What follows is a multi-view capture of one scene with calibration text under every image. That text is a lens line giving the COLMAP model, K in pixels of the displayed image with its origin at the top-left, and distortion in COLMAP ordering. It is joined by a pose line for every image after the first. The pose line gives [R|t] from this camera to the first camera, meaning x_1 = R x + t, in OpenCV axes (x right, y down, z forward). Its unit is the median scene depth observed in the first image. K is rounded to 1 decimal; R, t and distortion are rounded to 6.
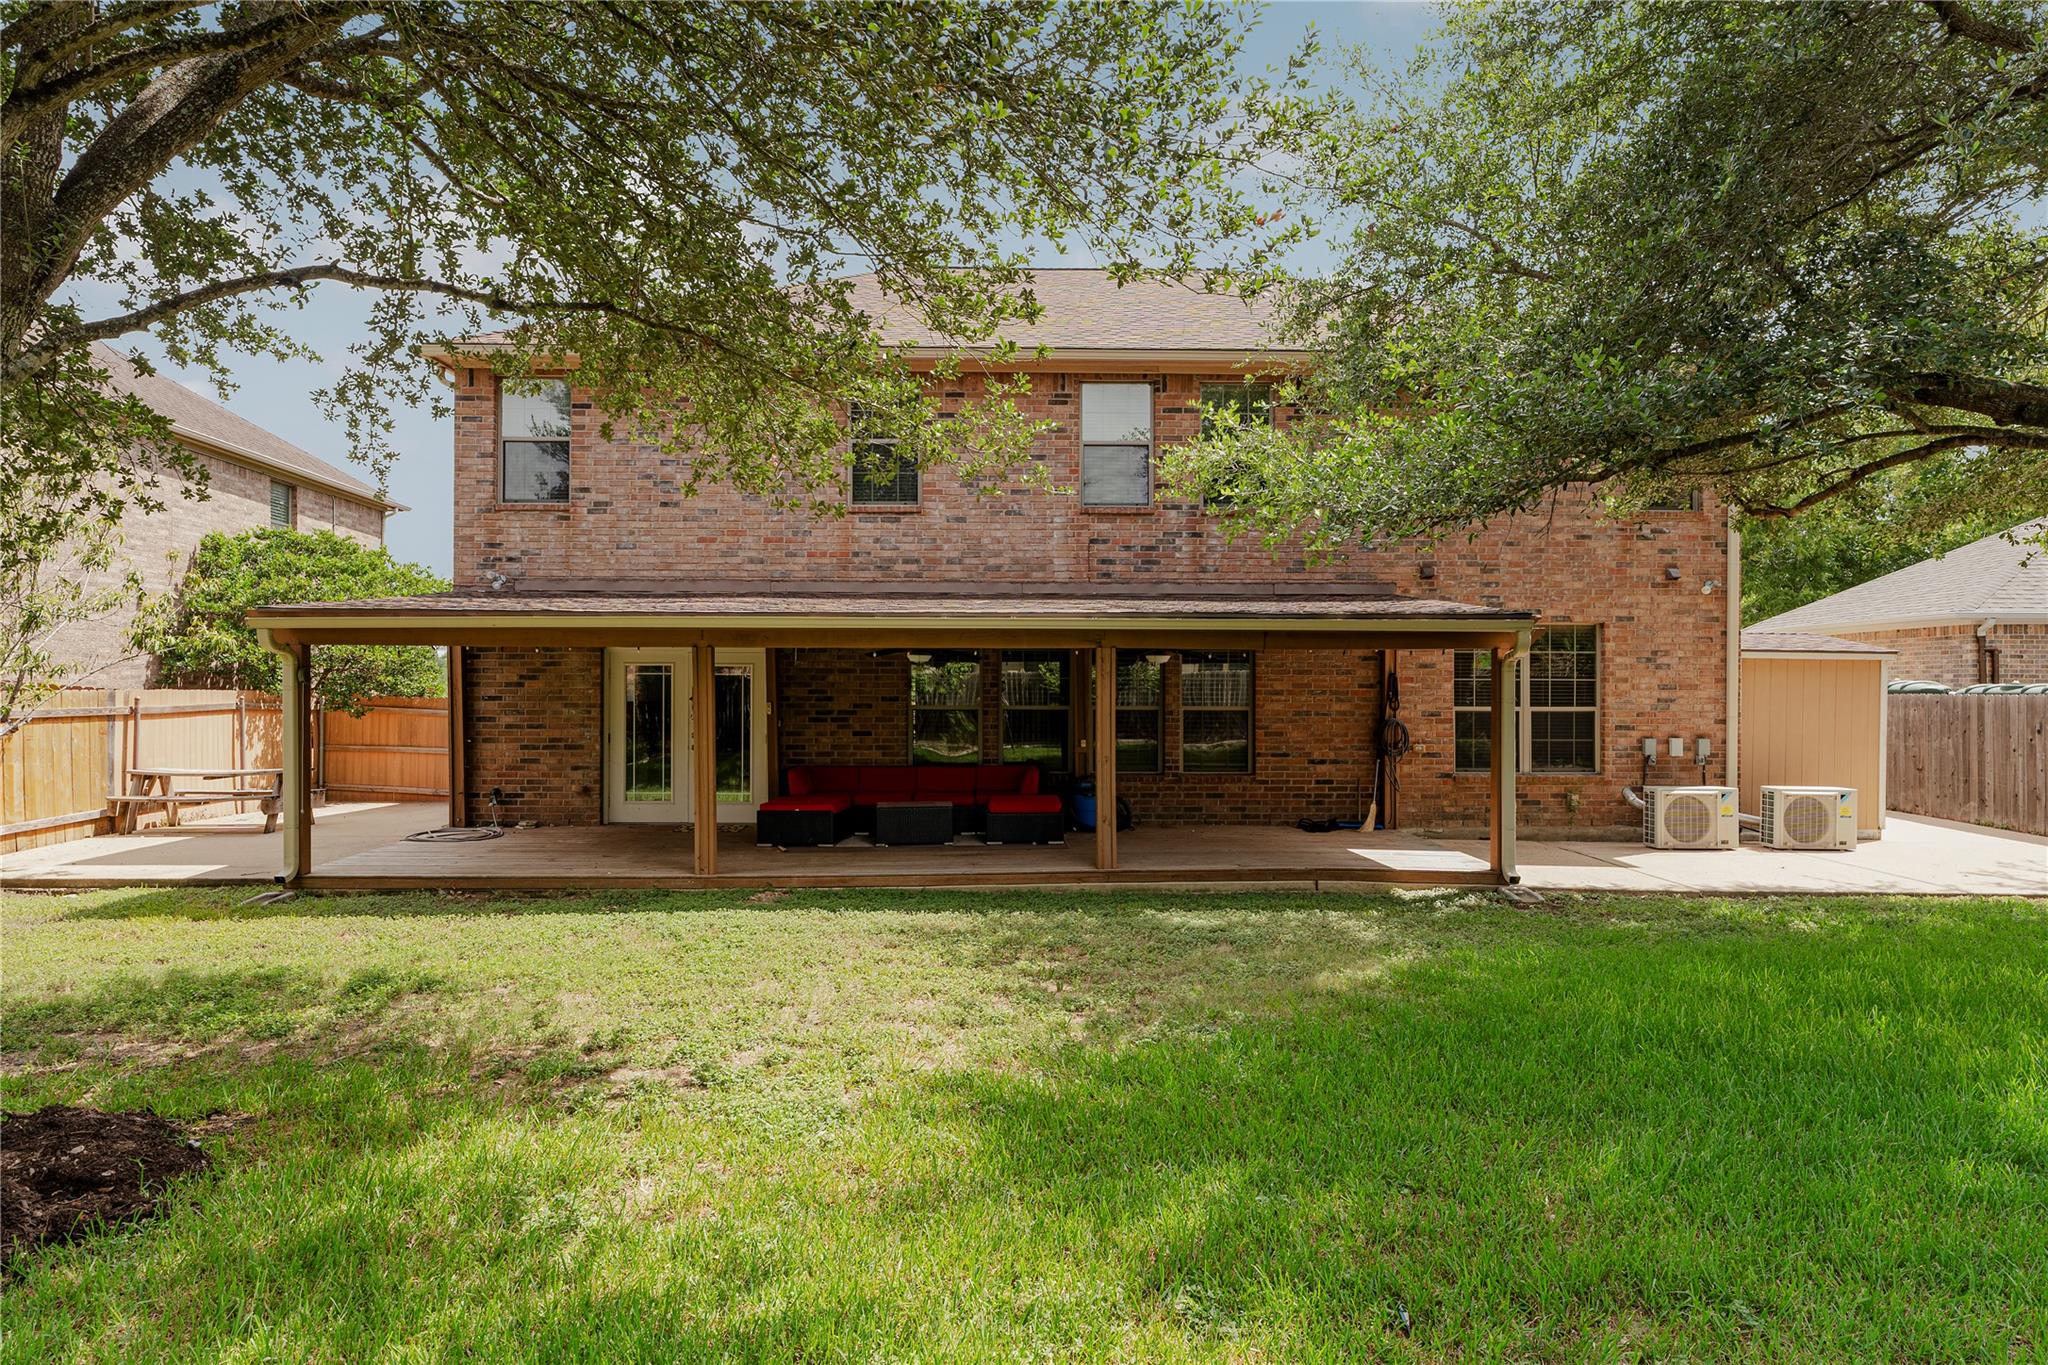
lens RADIAL K [[1204.0, 0, 1022.5], [0, 1204.0, 685.7], [0, 0, 1]] dist [0.001531, 0.000428]
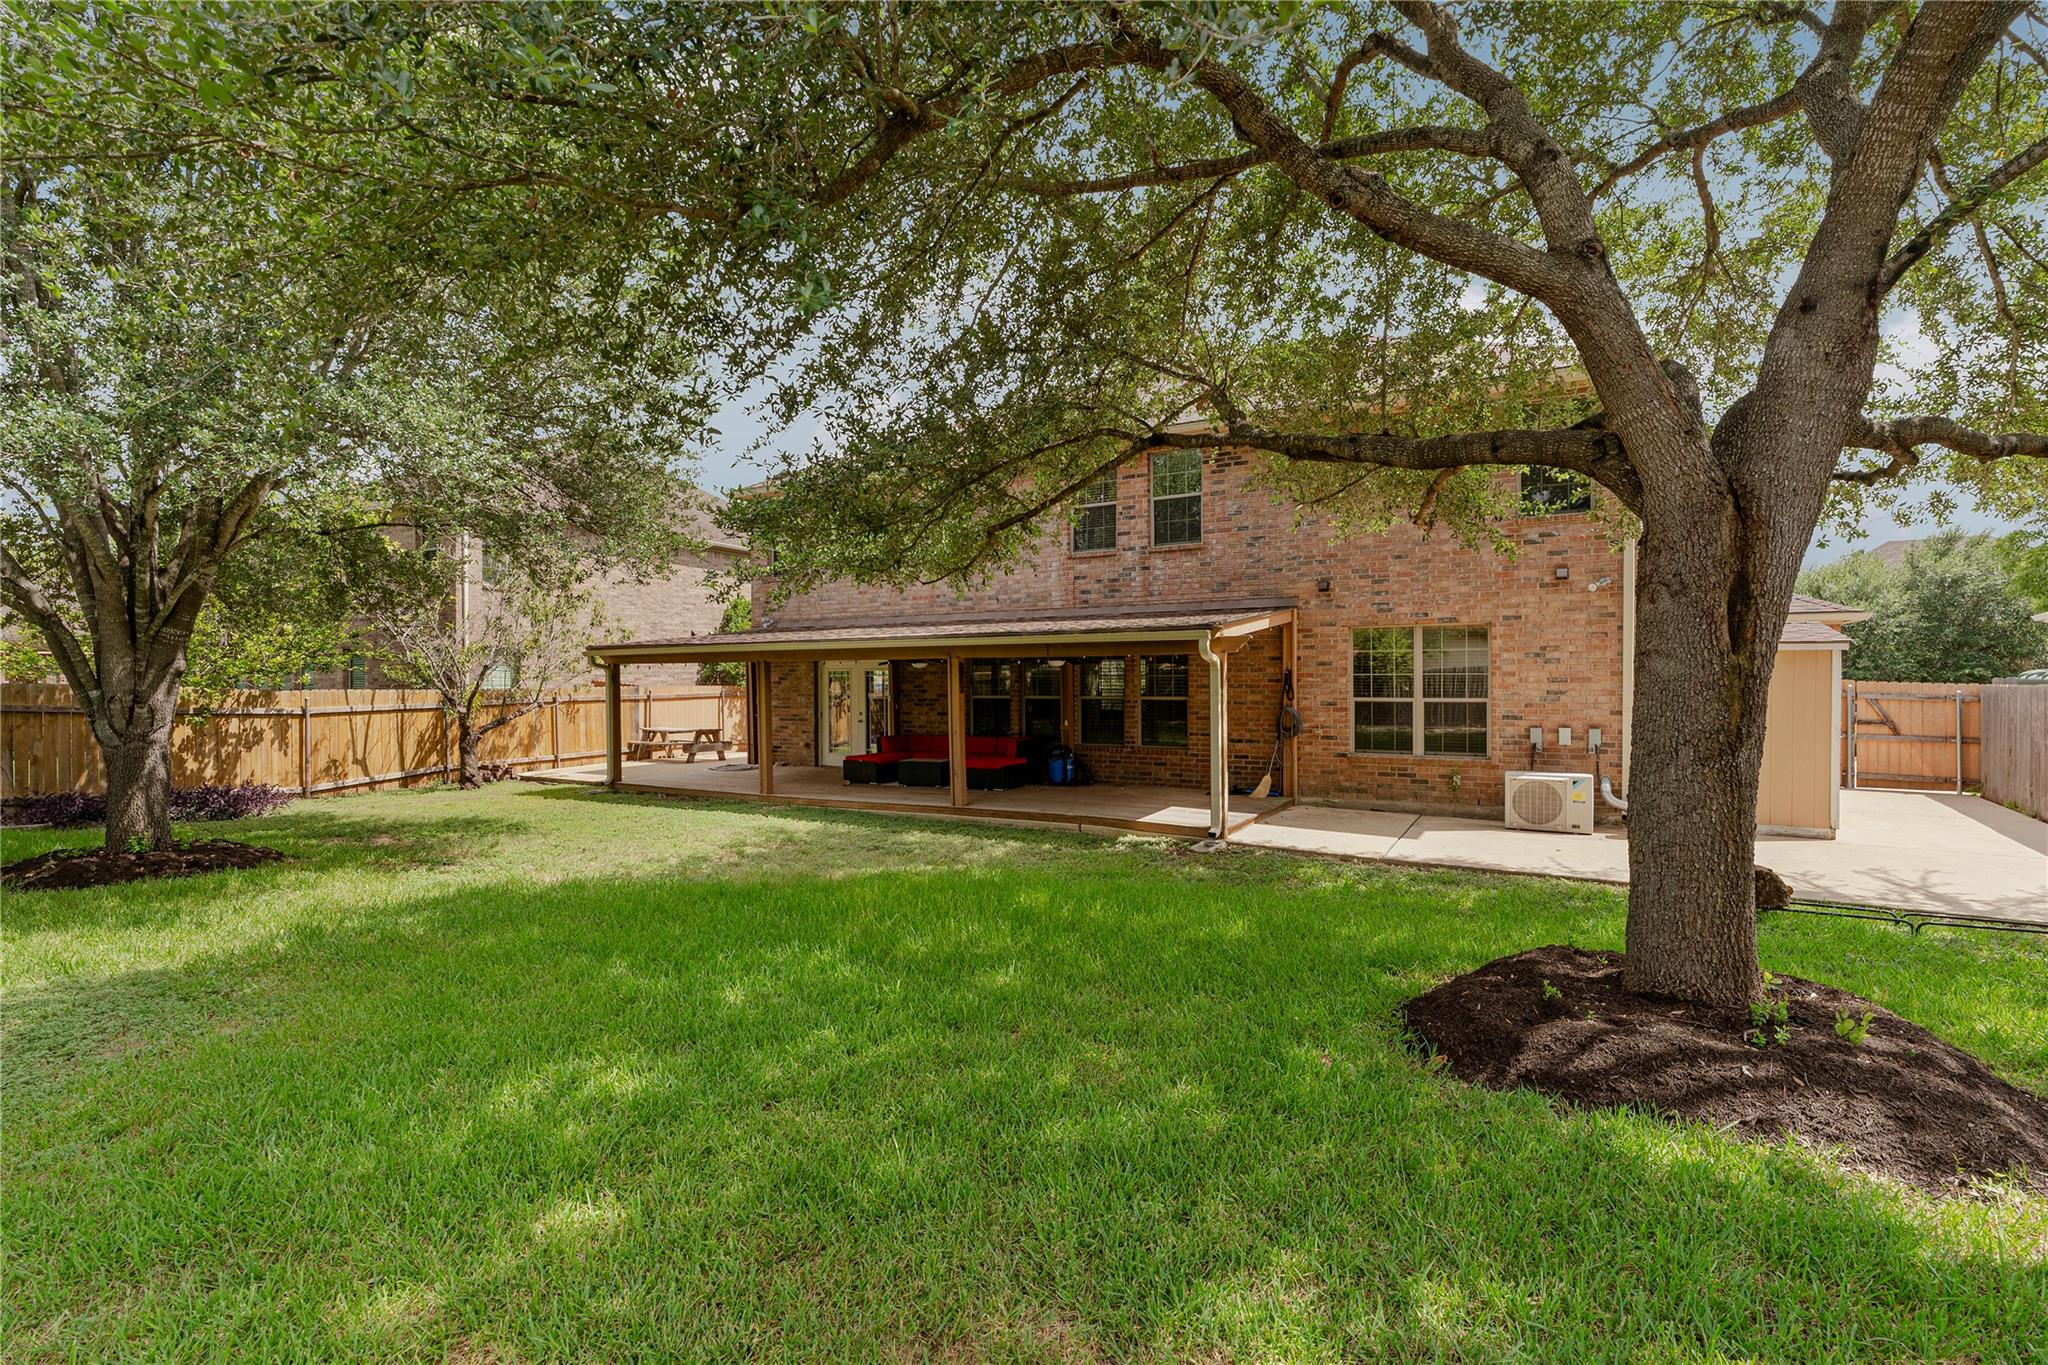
lens RADIAL K [[939.5, 0, 1022.8], [0, 939.5, 684.6], [0, 0, 1]] dist [0.000607, -0.000413]
pose [[0.850786, -0.003629, -0.525500, 0.571809], [0.006995, 0.999966, 0.004420, -0.001838], [0.525466, -0.007436, 0.850782, 0.041020]]
